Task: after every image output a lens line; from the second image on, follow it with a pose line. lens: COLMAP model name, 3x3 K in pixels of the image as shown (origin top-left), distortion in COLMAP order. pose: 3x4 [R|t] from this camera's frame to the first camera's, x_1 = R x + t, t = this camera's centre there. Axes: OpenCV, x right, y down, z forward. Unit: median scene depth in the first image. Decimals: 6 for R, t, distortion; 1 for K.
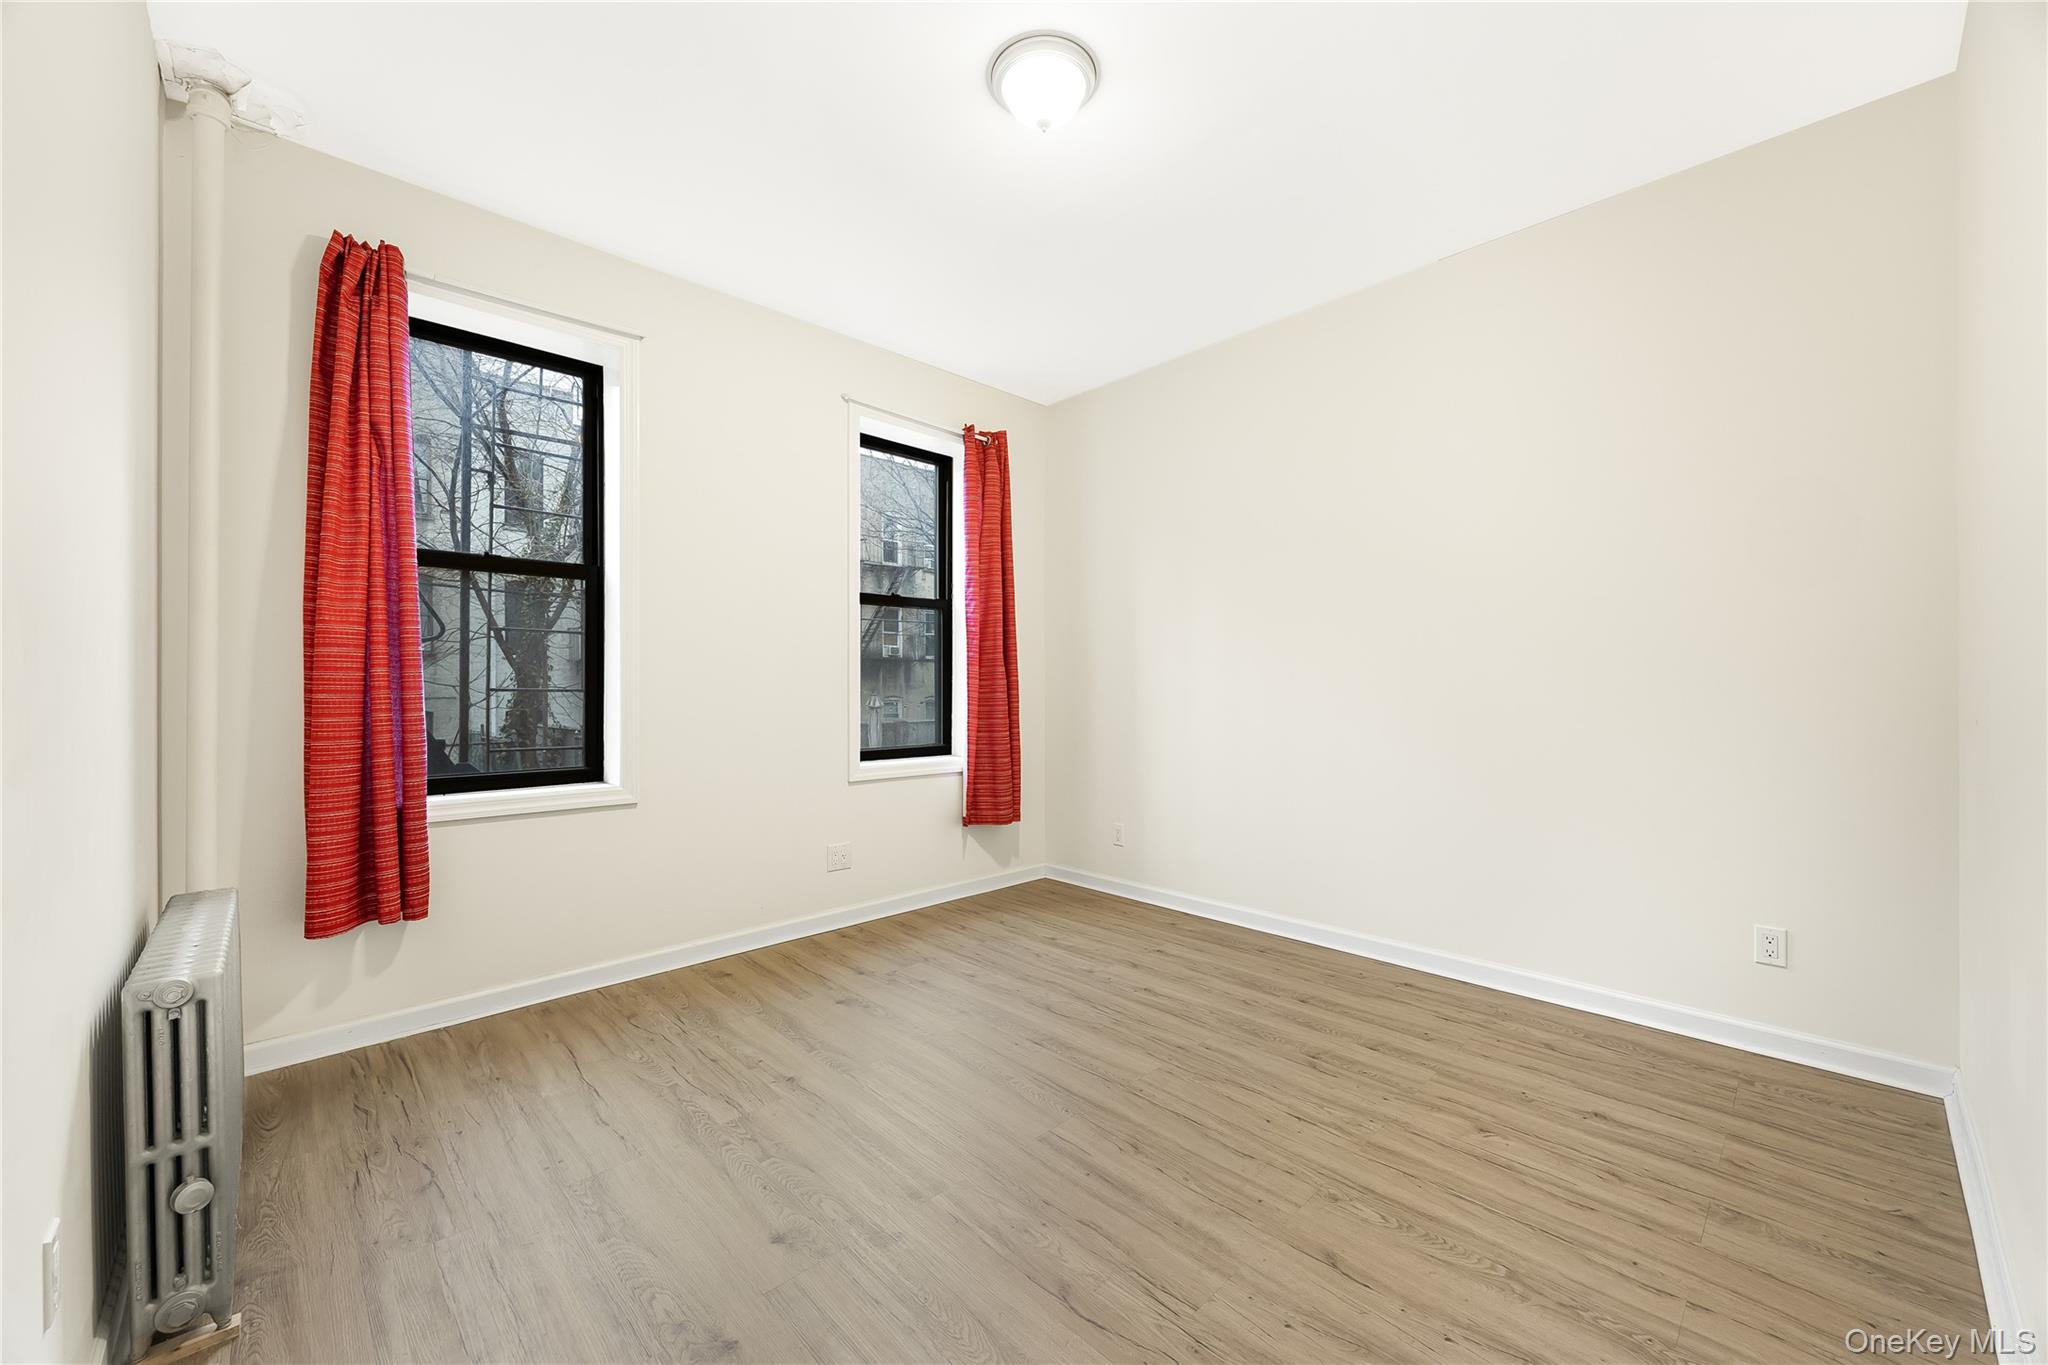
lens RADIAL K [[779.7, 0, 1023.4], [0, 779.7, 682.0], [0, 0, 1]] dist [-0.003894, -0.000028]
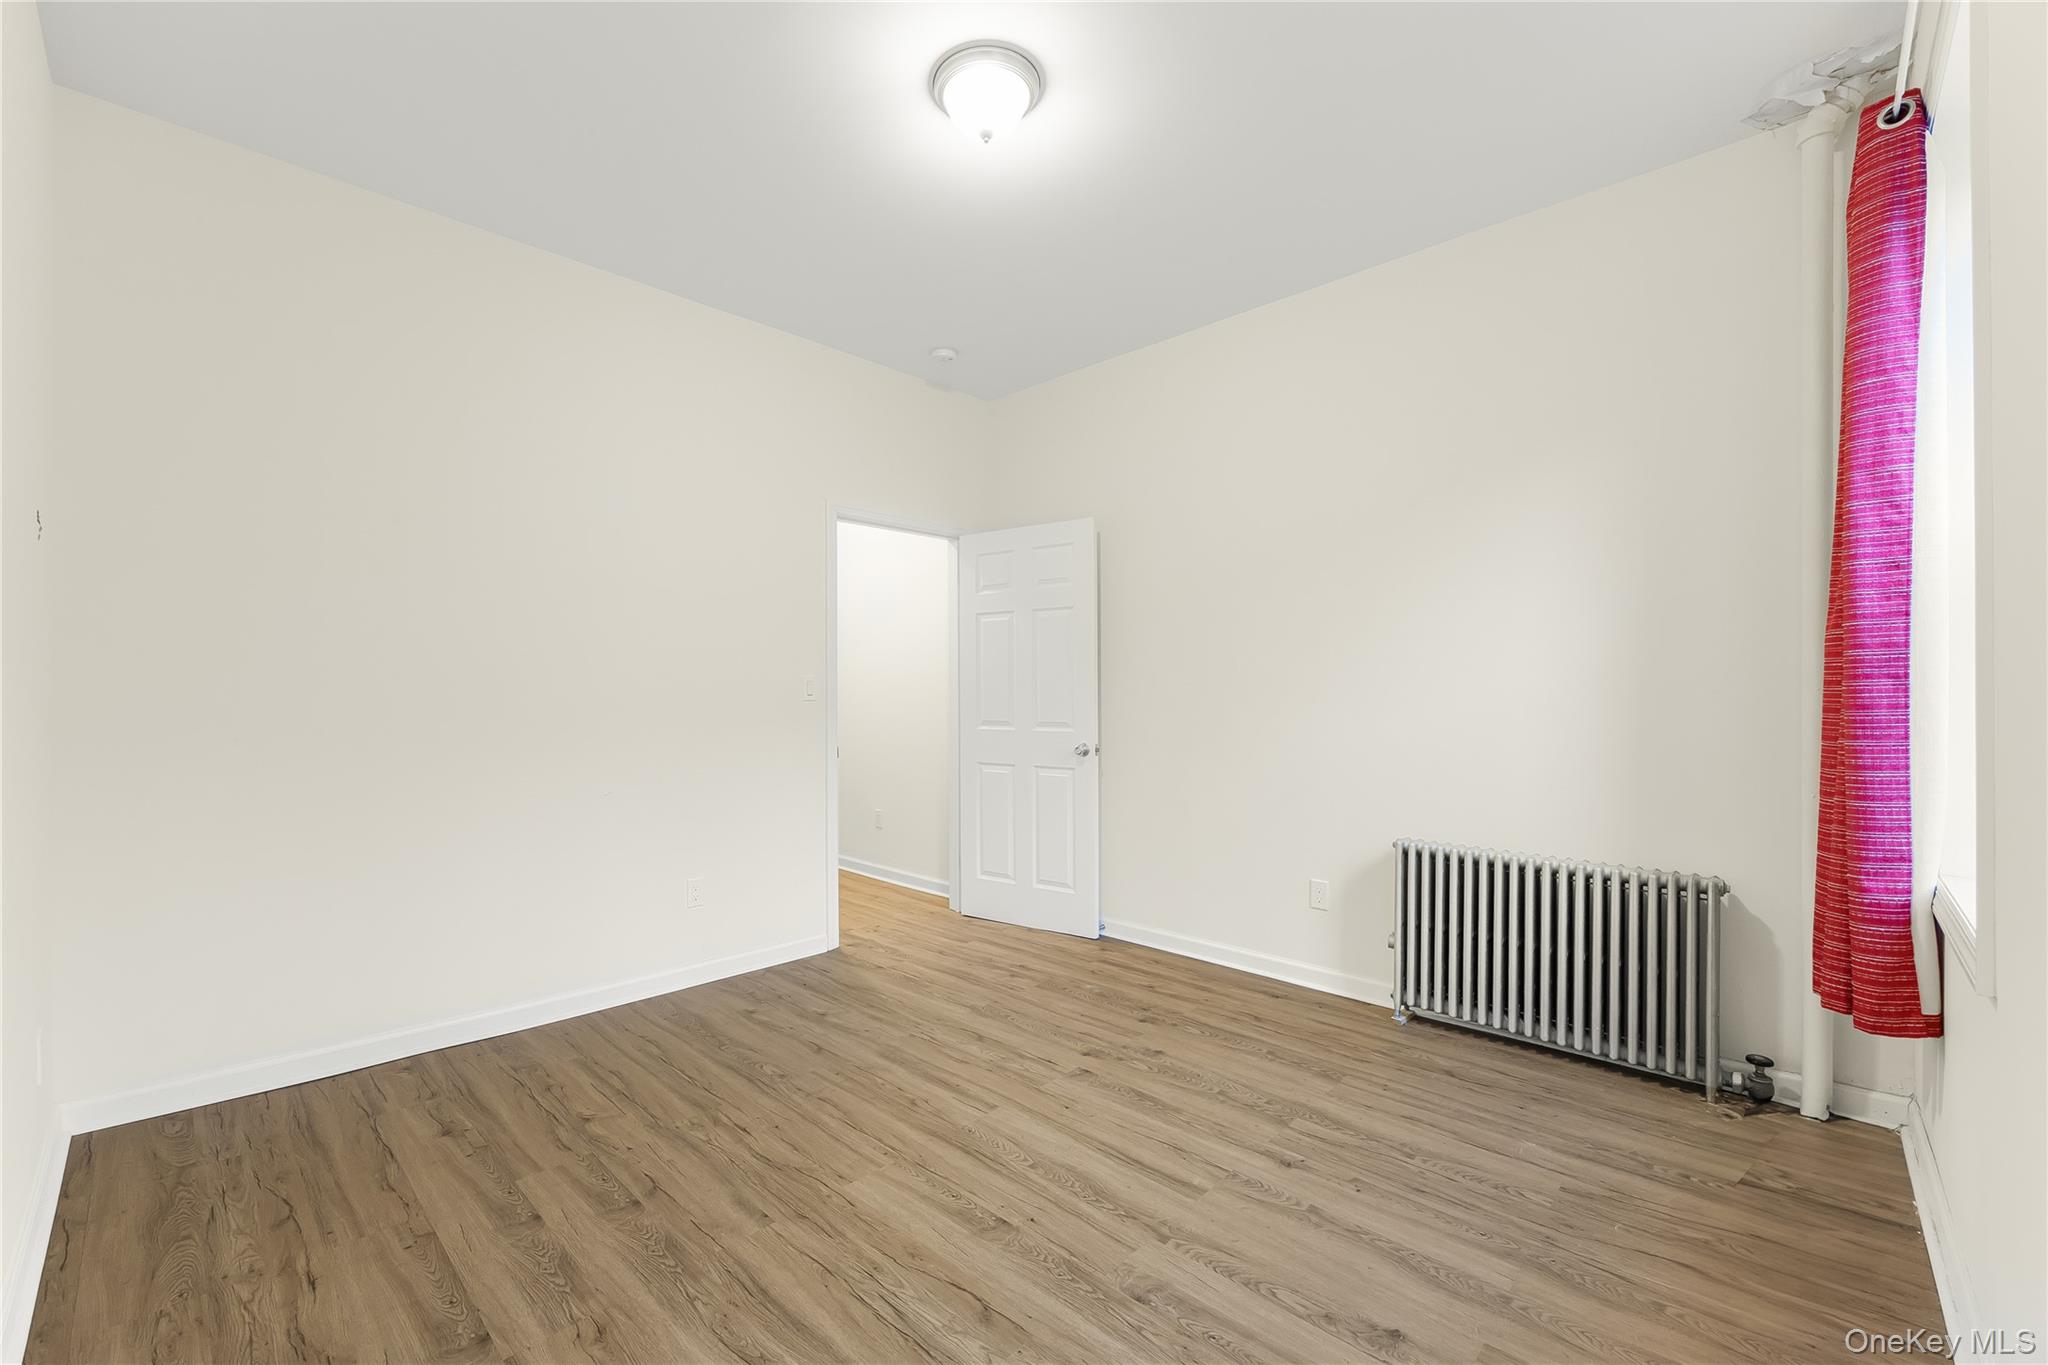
lens RADIAL K [[779.7, 0, 1029.9], [0, 779.7, 696.5], [0, 0, 1]] dist [-0.003894, -0.000028]
pose [[-0.996589, 0.005116, -0.082361, 0.054180], [0.005201, 0.999986, -0.000820, -0.007520], [0.082356, -0.001246, -0.996602, 1.862691]]
